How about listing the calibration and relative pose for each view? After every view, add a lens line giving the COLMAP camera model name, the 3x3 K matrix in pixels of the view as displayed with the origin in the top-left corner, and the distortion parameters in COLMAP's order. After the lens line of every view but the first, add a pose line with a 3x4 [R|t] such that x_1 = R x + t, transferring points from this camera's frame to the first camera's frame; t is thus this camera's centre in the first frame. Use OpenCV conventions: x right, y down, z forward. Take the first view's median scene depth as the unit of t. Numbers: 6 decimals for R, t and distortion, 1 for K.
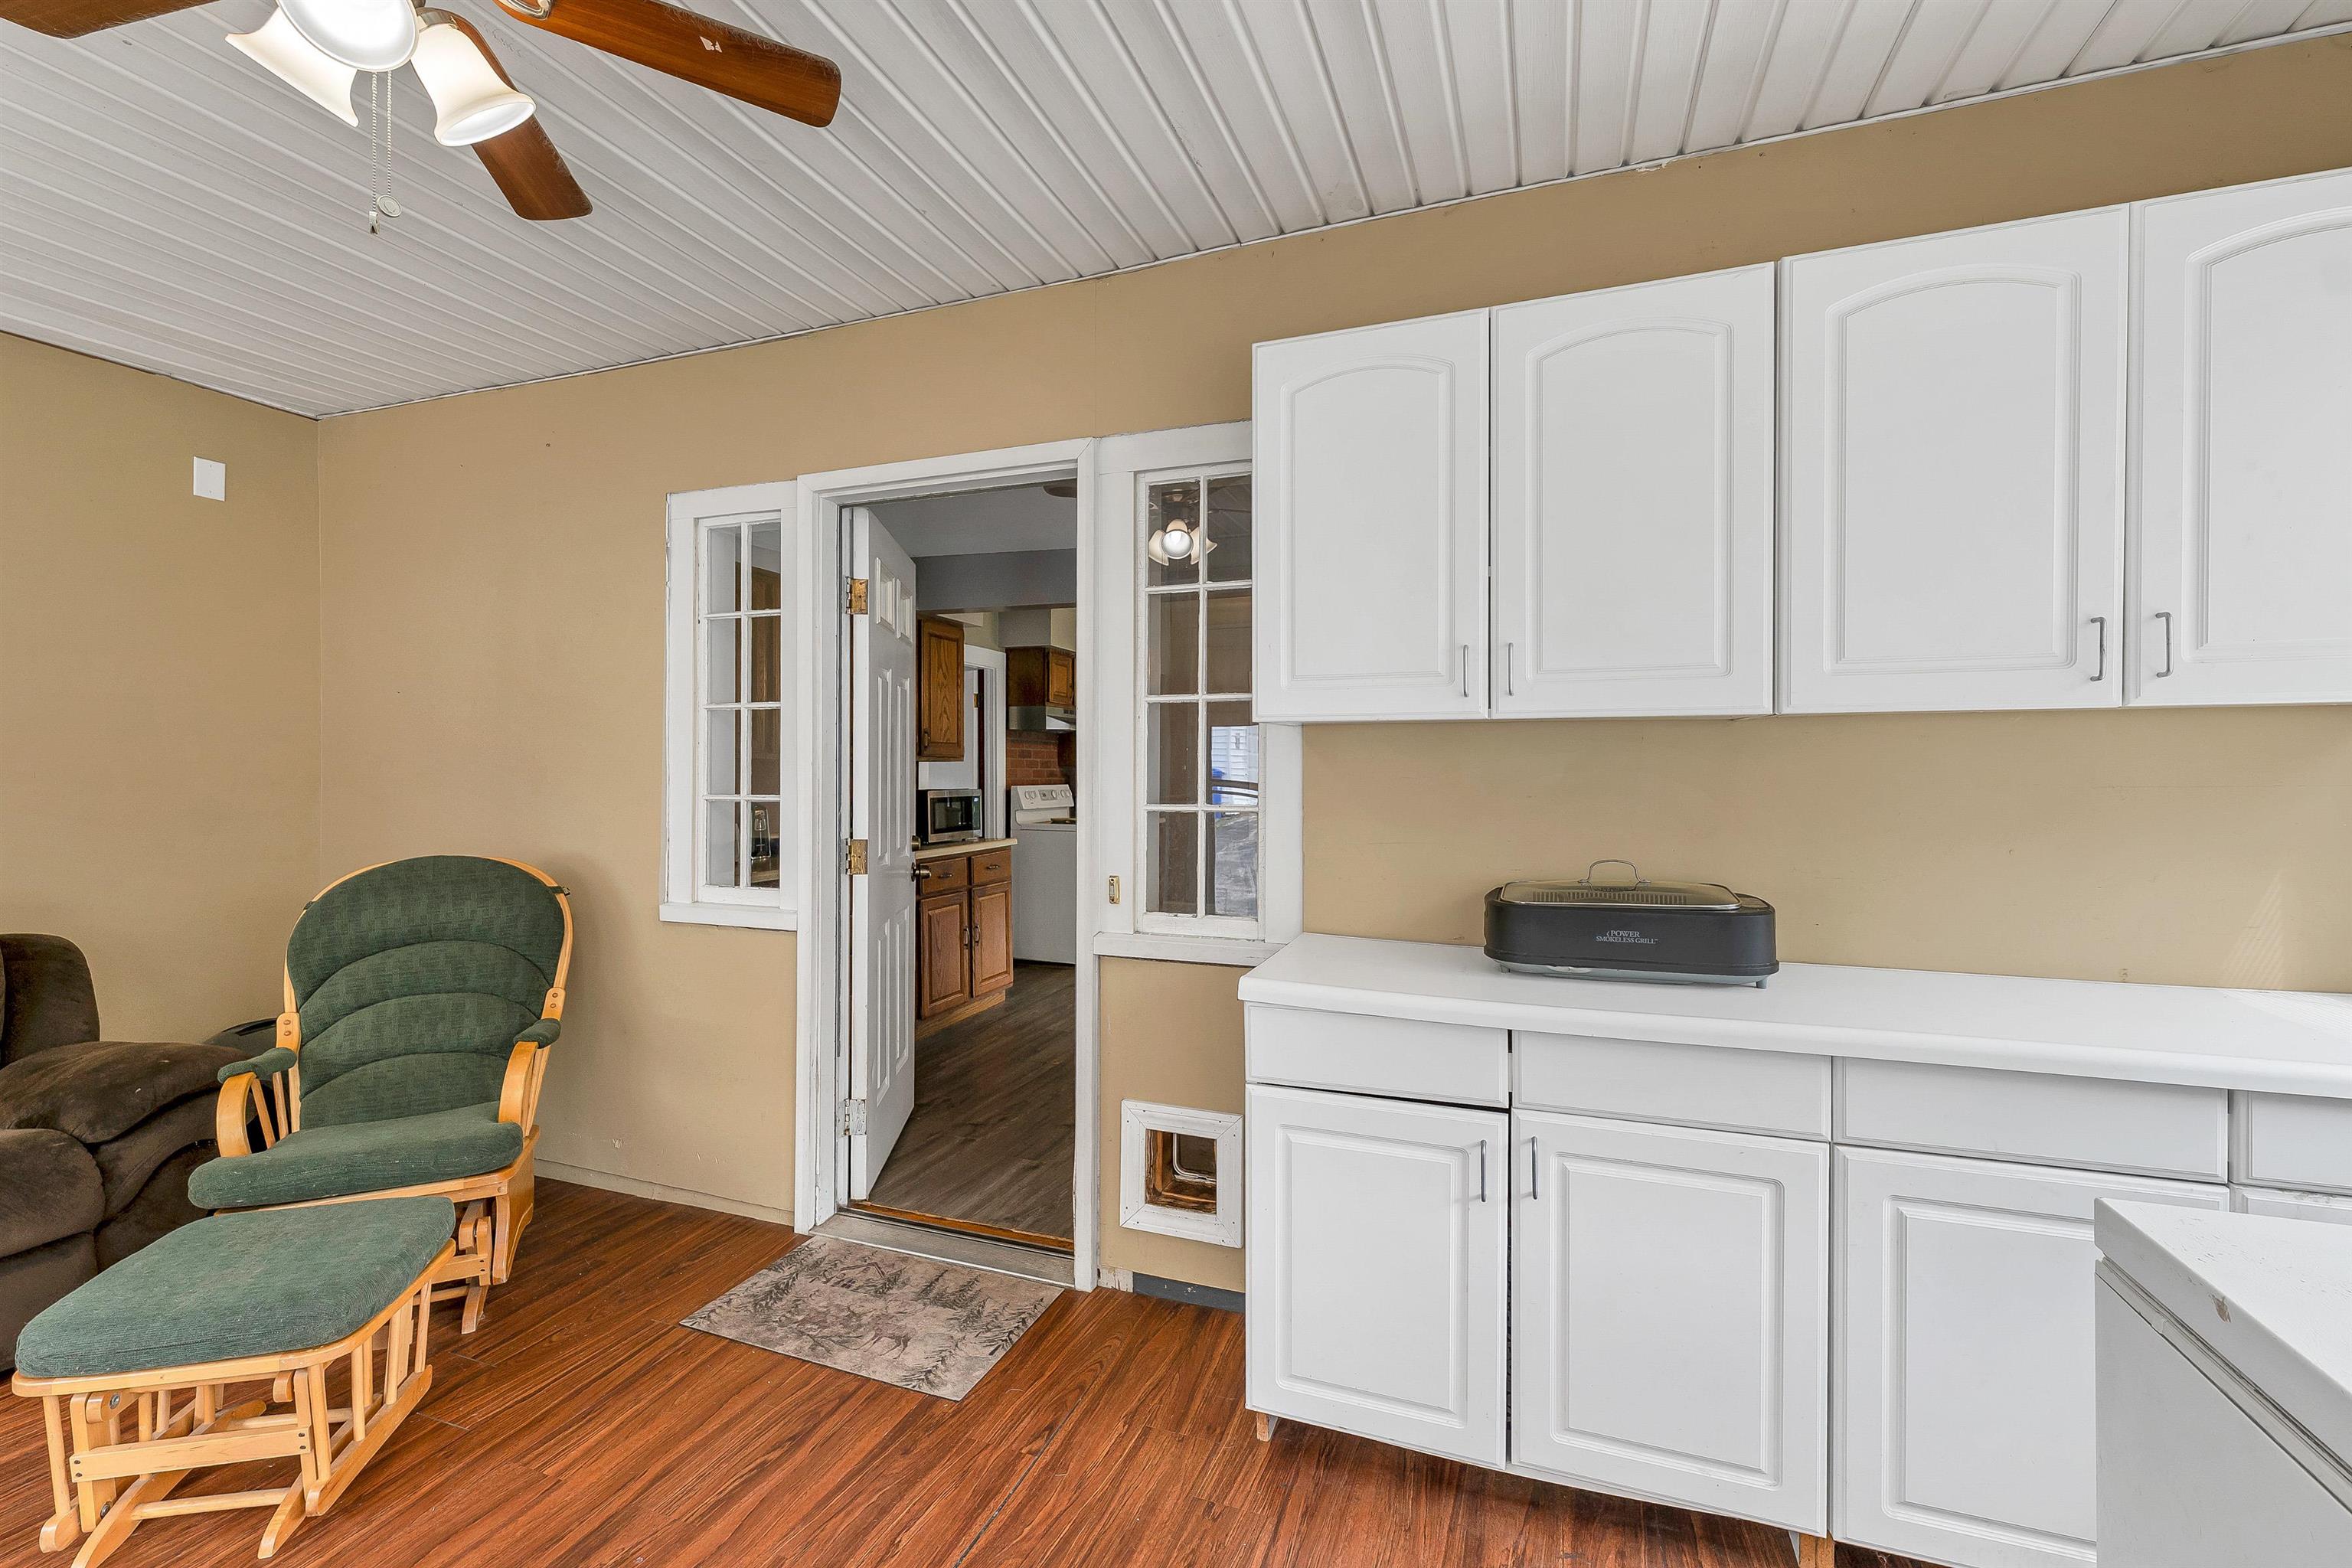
lens RADIAL K [[1004.6, 0, 1181.0], [0, 1004.6, 773.3], [0, 0, 1]] dist [0.001279, 0.000220]
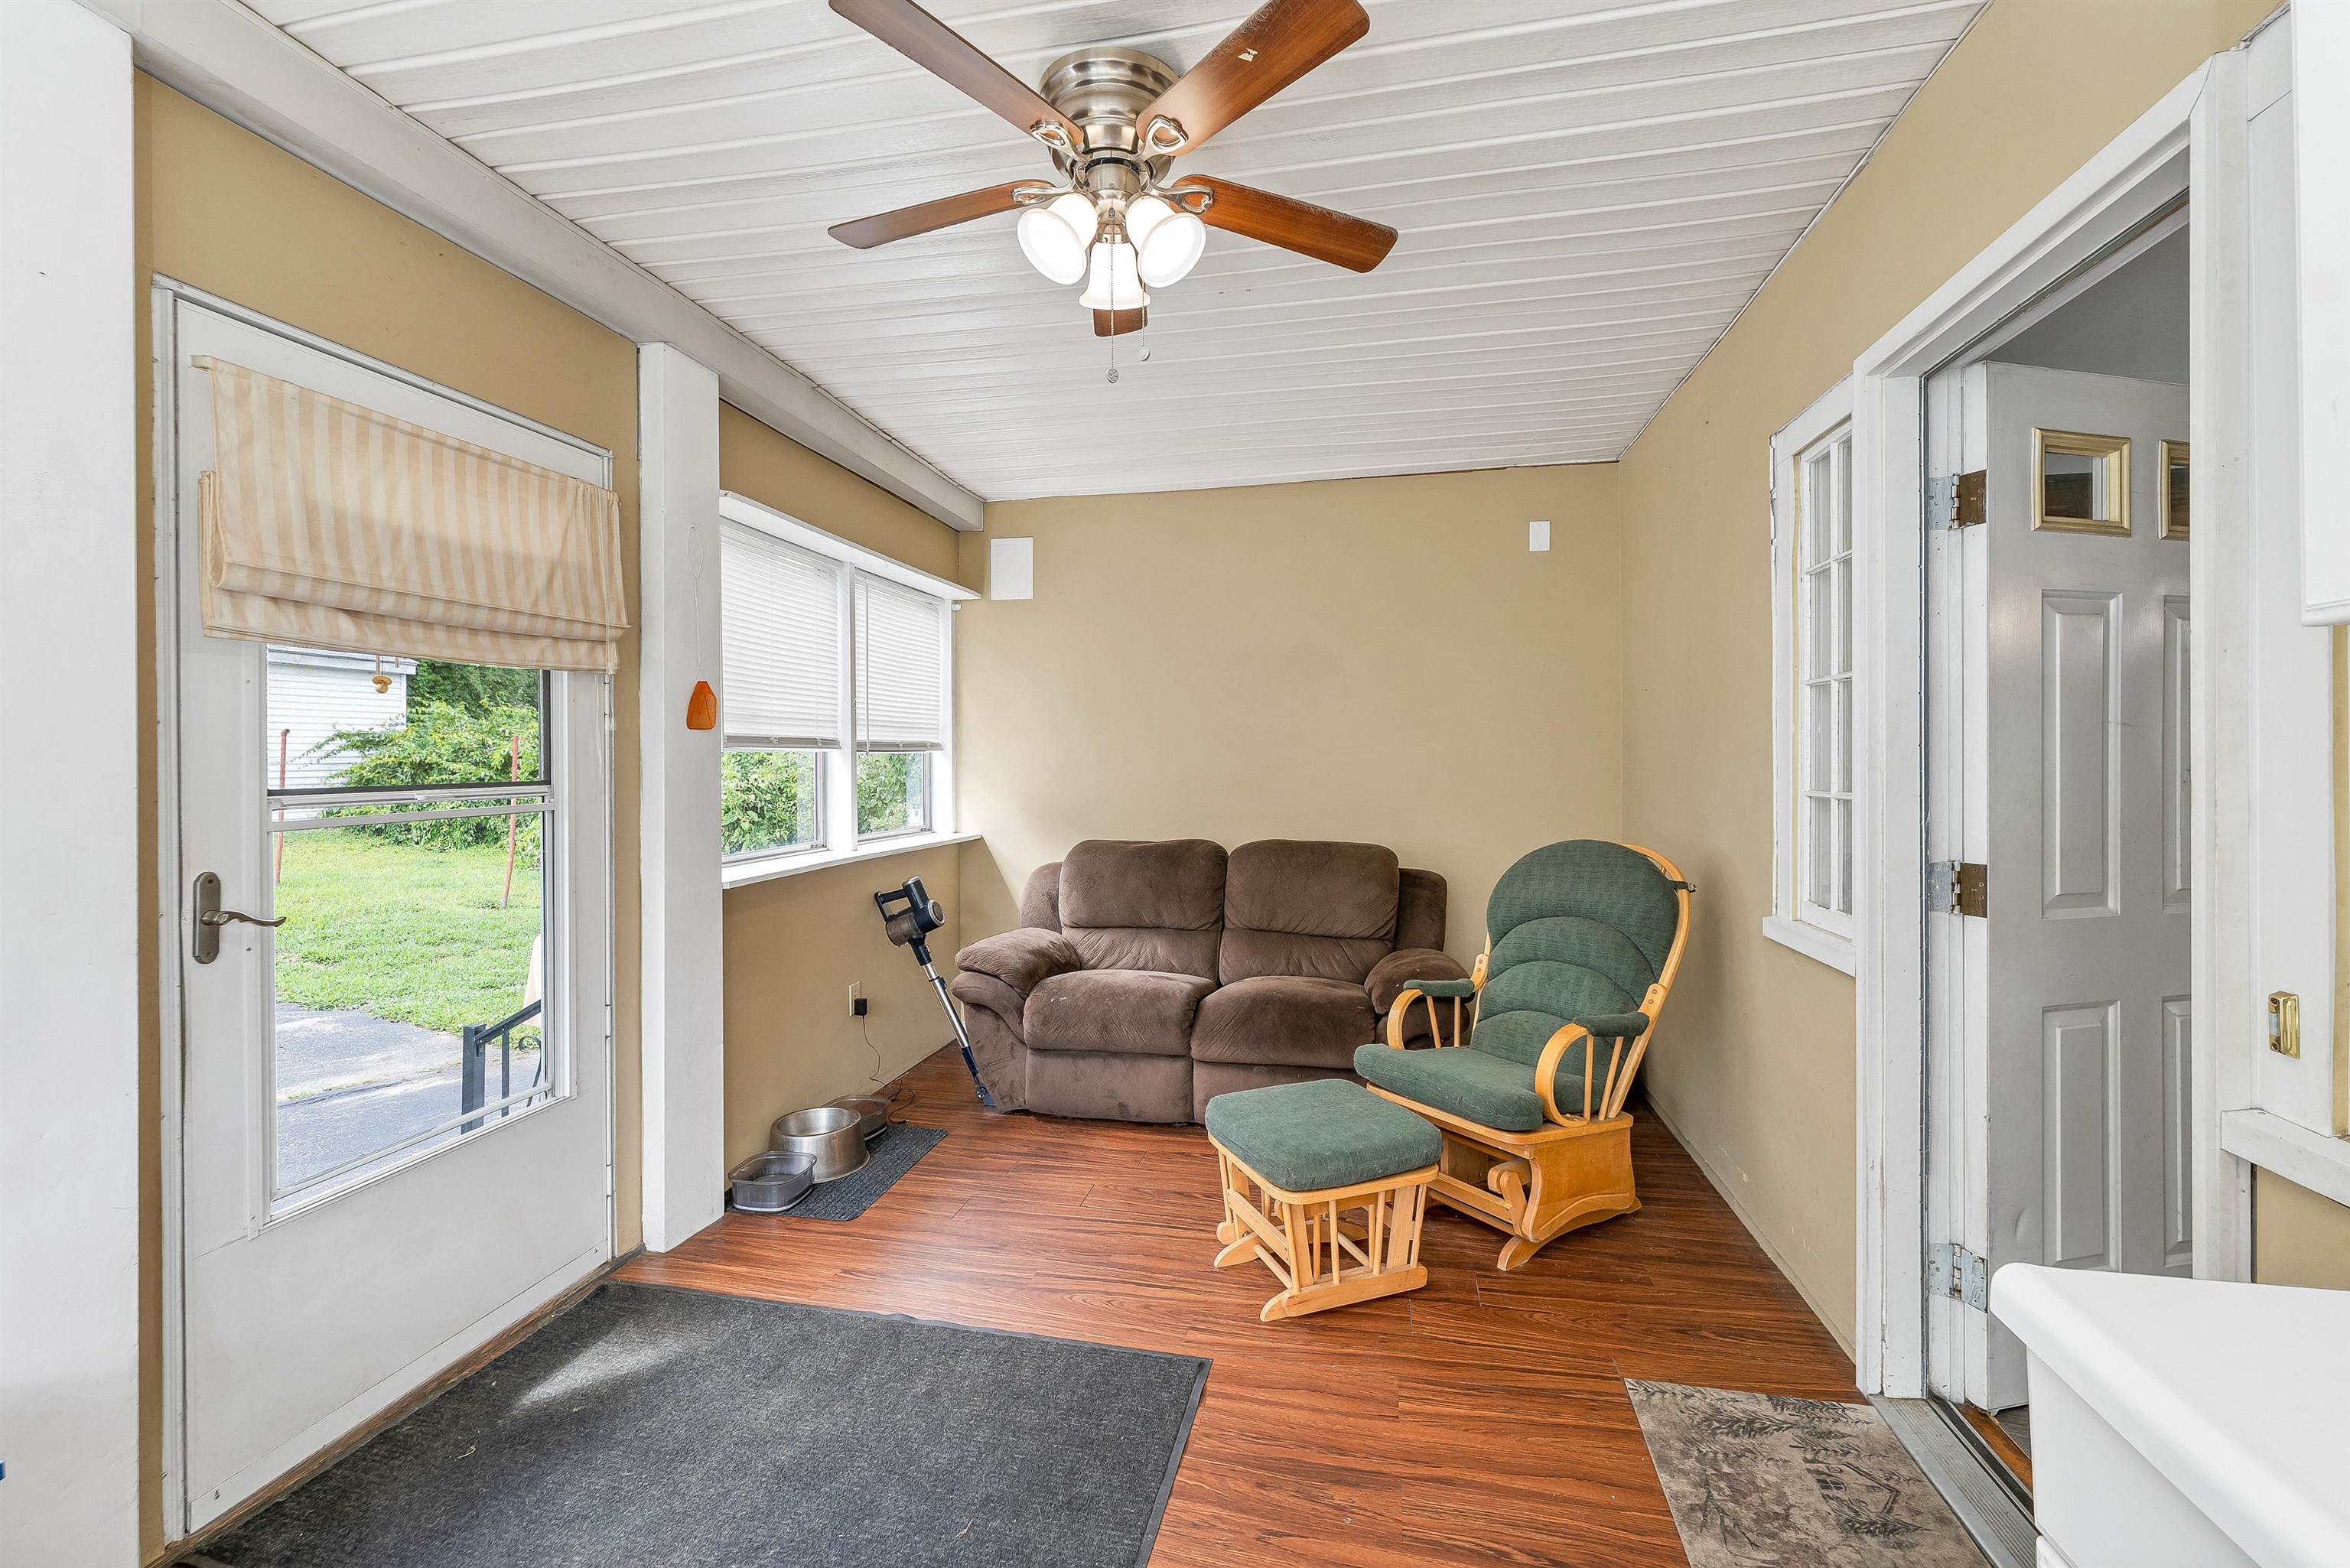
lens RADIAL K [[1003.7, 0, 1180.0], [0, 1003.7, 773.3], [0, 0, 1]] dist [0.001279, 0.000220]
pose [[0.149714, 0.008207, -0.988695, 0.304016], [-0.003194, 0.999964, 0.007817, 0.003403], [0.988724, 0.001988, 0.149735, 0.452596]]
